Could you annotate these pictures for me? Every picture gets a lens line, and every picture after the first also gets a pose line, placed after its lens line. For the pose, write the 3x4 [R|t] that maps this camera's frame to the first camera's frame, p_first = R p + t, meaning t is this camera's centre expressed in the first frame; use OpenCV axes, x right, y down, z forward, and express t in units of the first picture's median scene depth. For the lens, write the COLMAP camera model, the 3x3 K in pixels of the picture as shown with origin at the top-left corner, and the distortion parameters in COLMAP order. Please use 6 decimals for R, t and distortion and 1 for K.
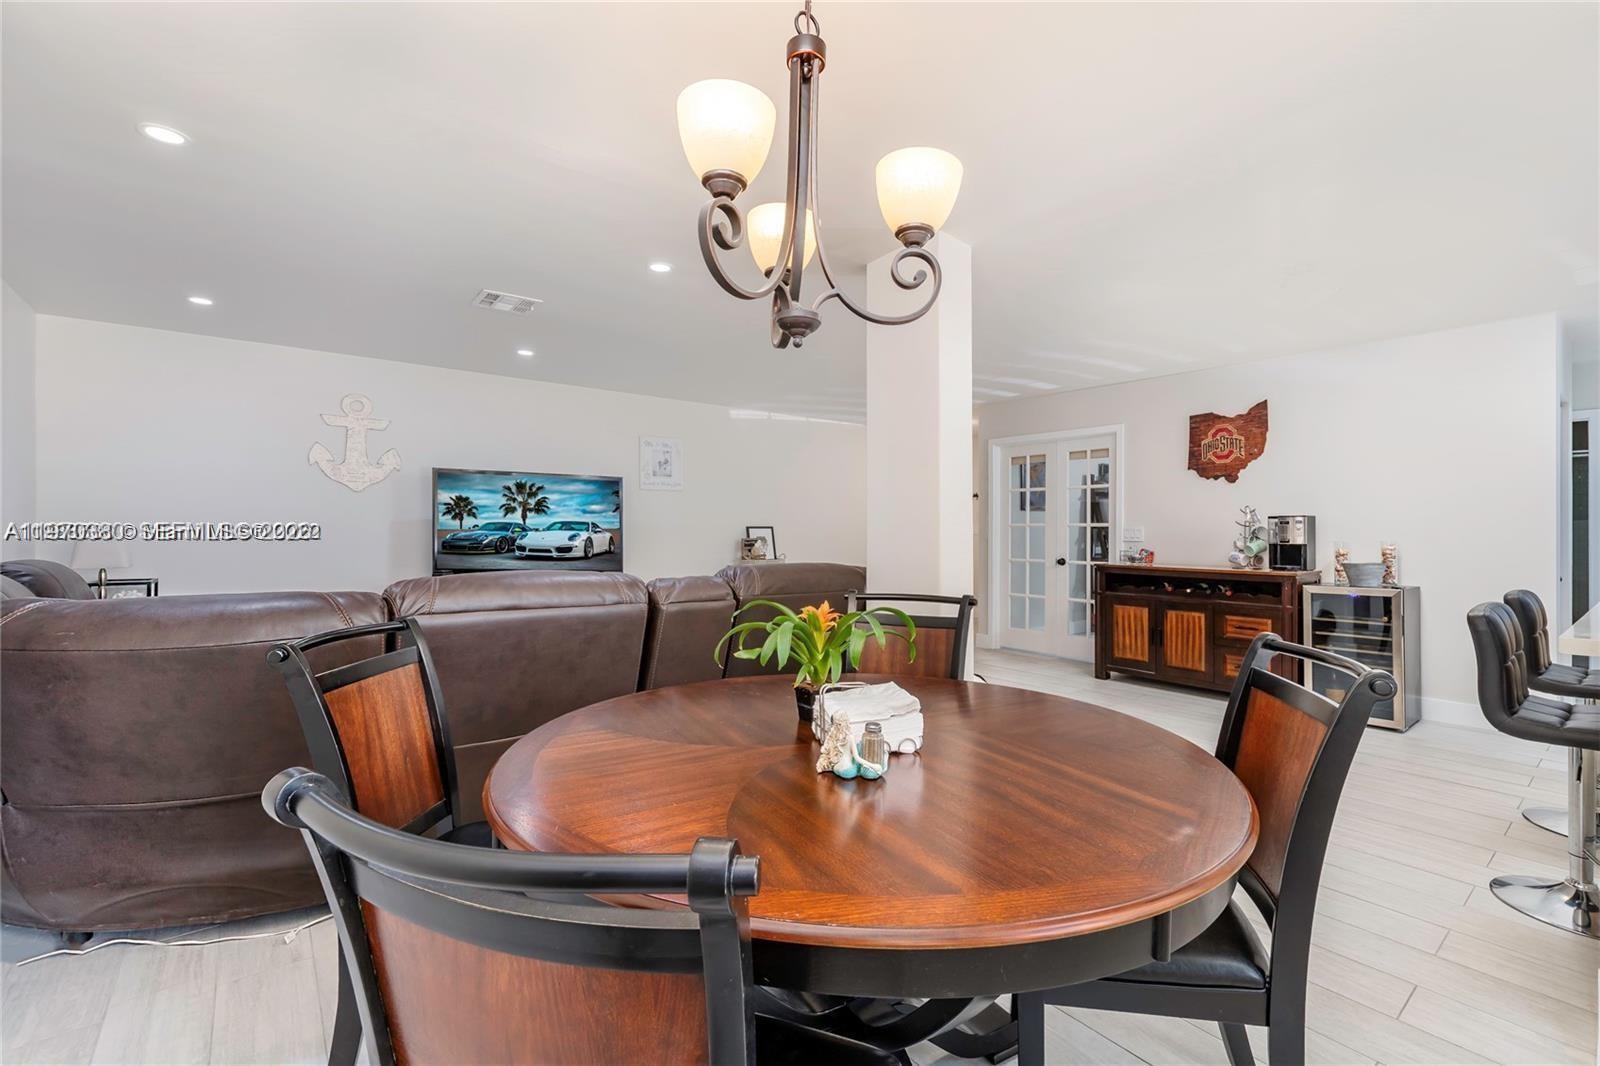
lens RADIAL K [[695.6, 0, 800.0], [0, 695.6, 533.0], [0, 0, 1]] dist [0.000472, -0.000017]
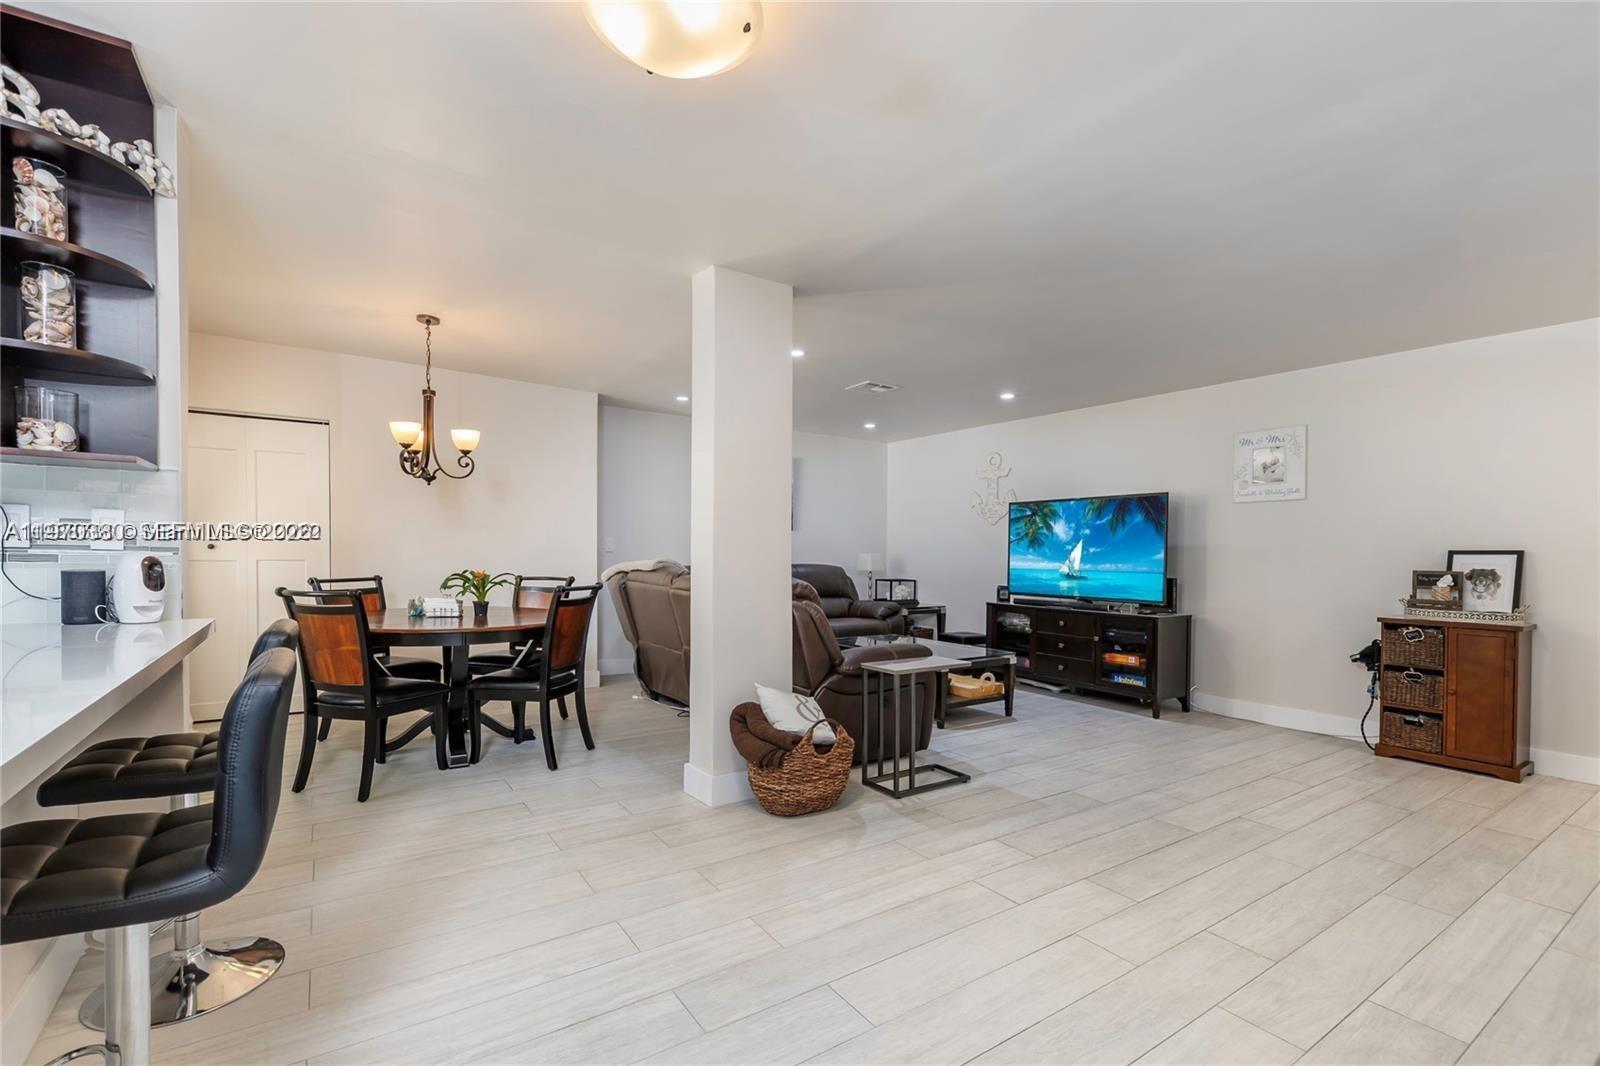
lens RADIAL K [[713.1, 0, 798.4], [0, 713.1, 555.0], [0, 0, 1]] dist [-0.000517, -0.000111]
pose [[-0.064395, 0.010506, -0.997869, 0.596781], [-0.019772, 0.999735, 0.011802, -0.002344], [0.997729, 0.020490, -0.064171, 0.545174]]
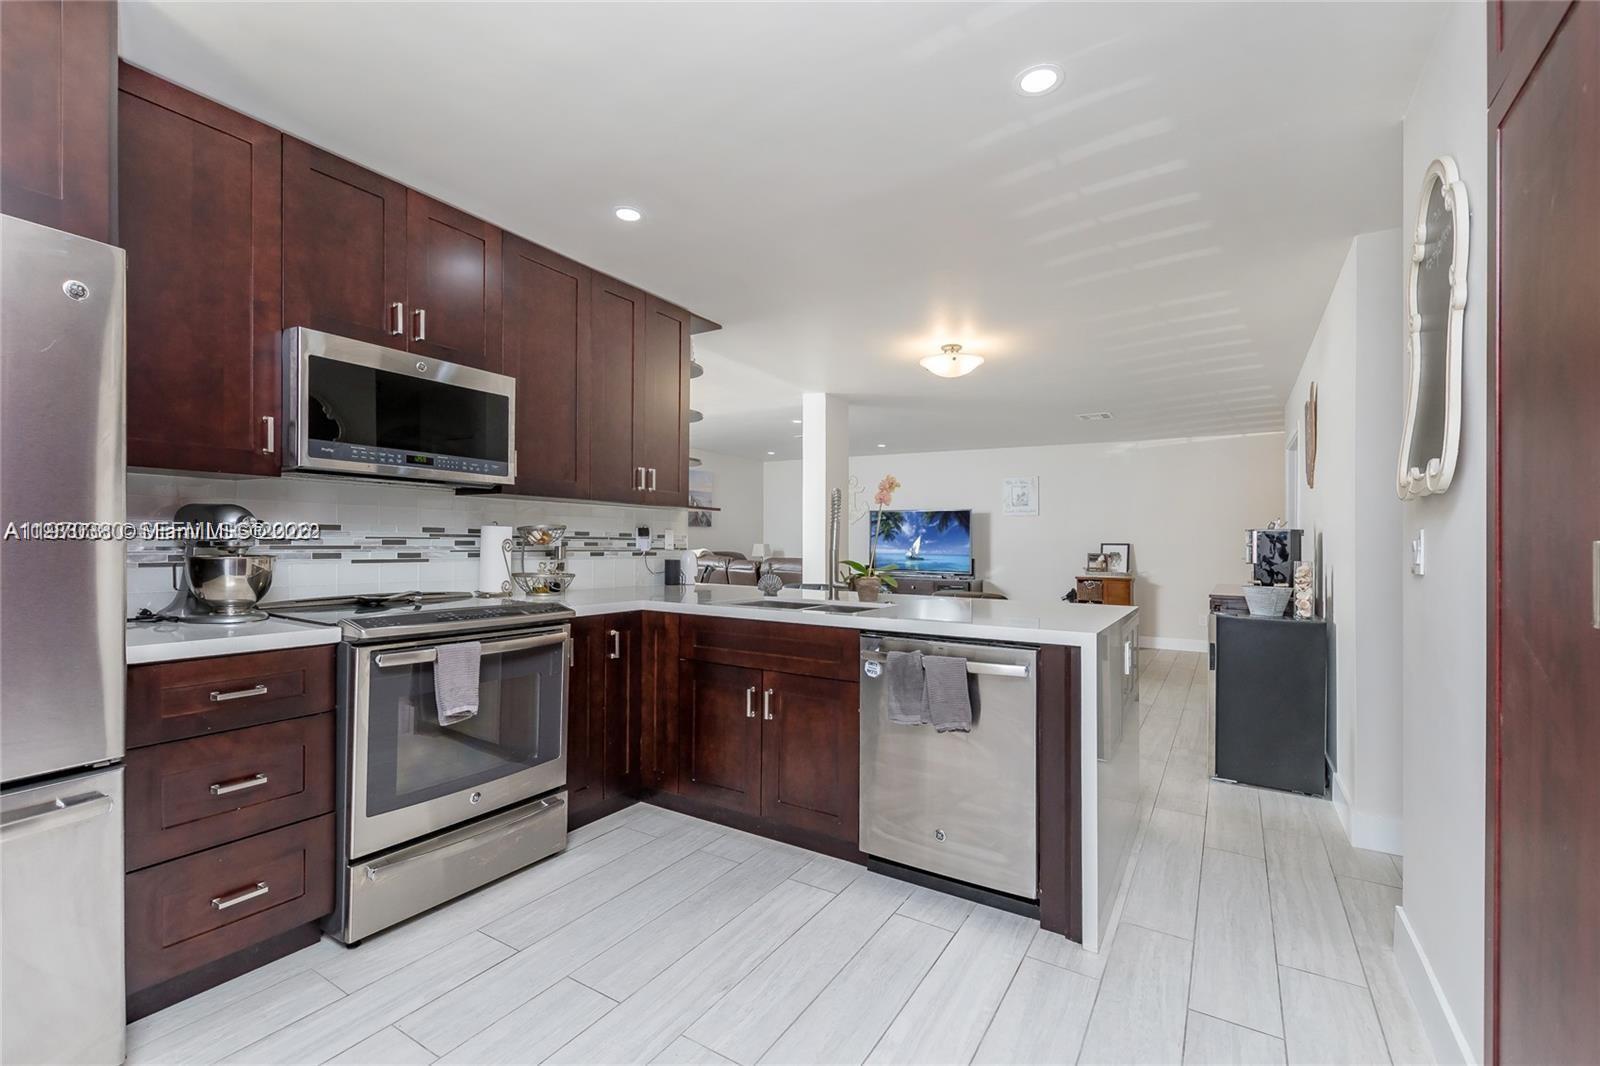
lens RADIAL K [[695.6, 0, 800.0], [0, 695.6, 533.0], [0, 0, 1]] dist [0.000472, -0.000017]
pose [[0.340548, 0.001896, -0.940225, 0.936999], [-0.022969, 0.999716, -0.006303, -0.008467], [0.939947, 0.023743, 0.340495, 0.128041]]
